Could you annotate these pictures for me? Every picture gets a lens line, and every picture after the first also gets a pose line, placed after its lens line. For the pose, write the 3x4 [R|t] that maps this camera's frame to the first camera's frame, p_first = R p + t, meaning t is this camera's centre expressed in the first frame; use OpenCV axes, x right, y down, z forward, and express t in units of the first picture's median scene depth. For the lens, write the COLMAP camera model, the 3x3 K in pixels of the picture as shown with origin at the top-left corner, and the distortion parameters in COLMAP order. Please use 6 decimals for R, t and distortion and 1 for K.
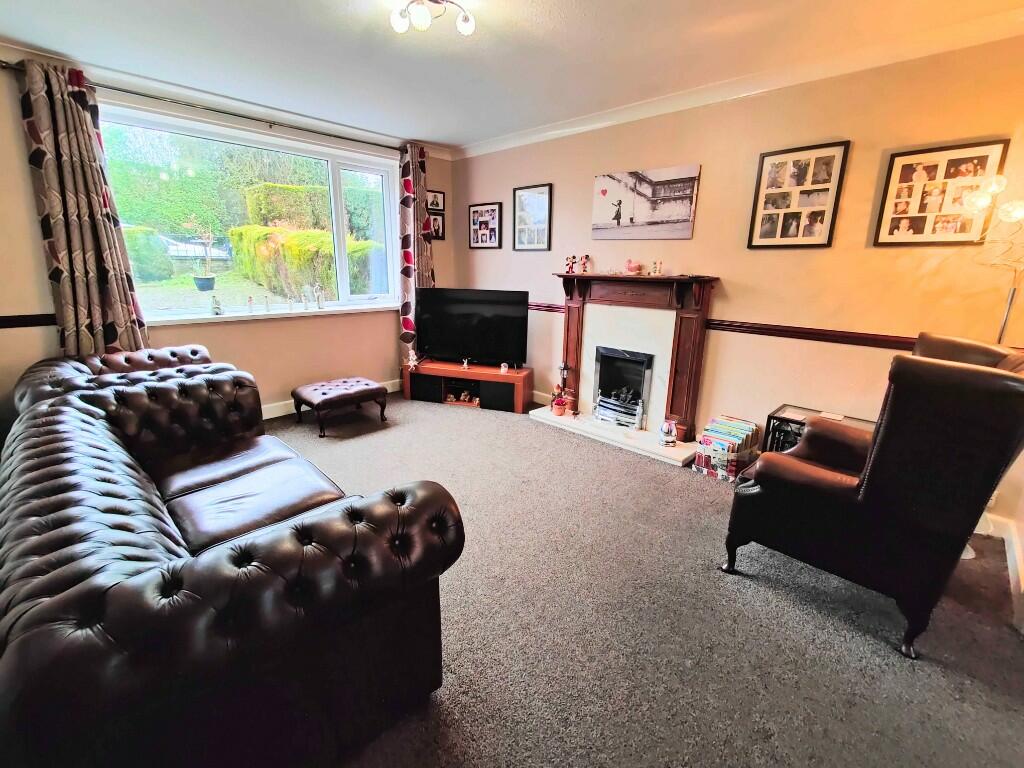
lens RADIAL K [[448.6, 0, 511.6], [0, 448.6, 379.4], [0, 0, 1]] dist [0.007211, -0.000625]
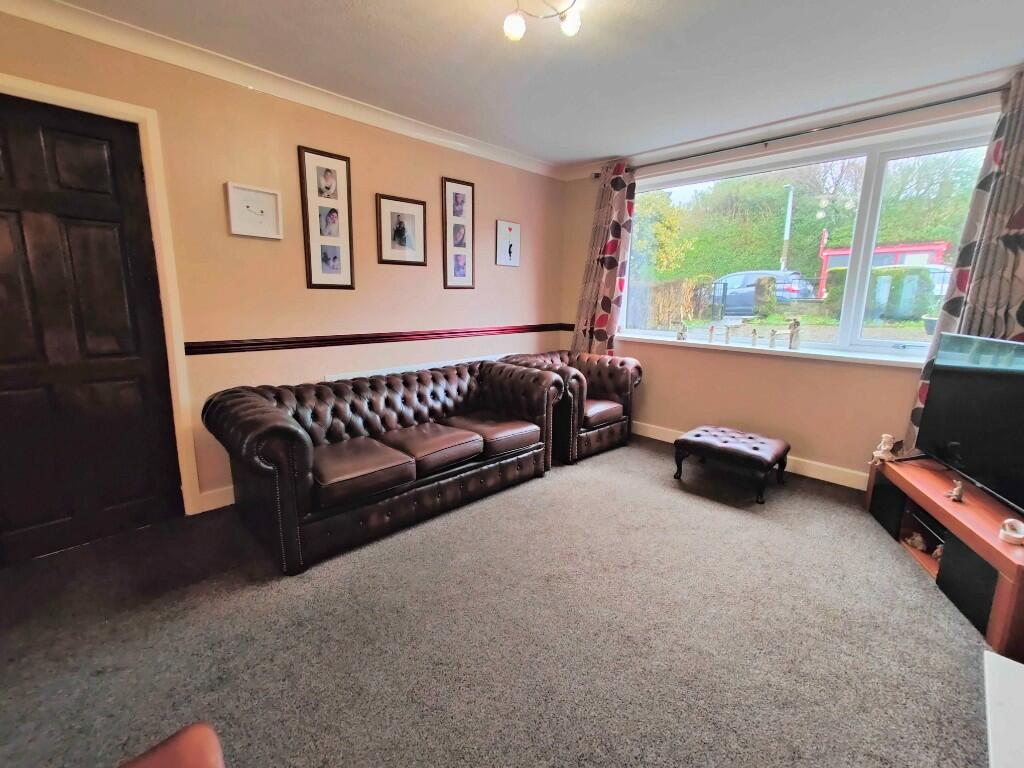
lens RADIAL K [[448.6, 0, 511.6], [0, 448.6, 379.4], [0, 0, 1]] dist [0.007211, -0.000625]
pose [[-0.007795, 0.173311, -0.984836, 0.421816], [-0.260931, 0.950393, 0.169315, -0.122151], [0.965326, 0.258294, 0.037813, 0.552475]]
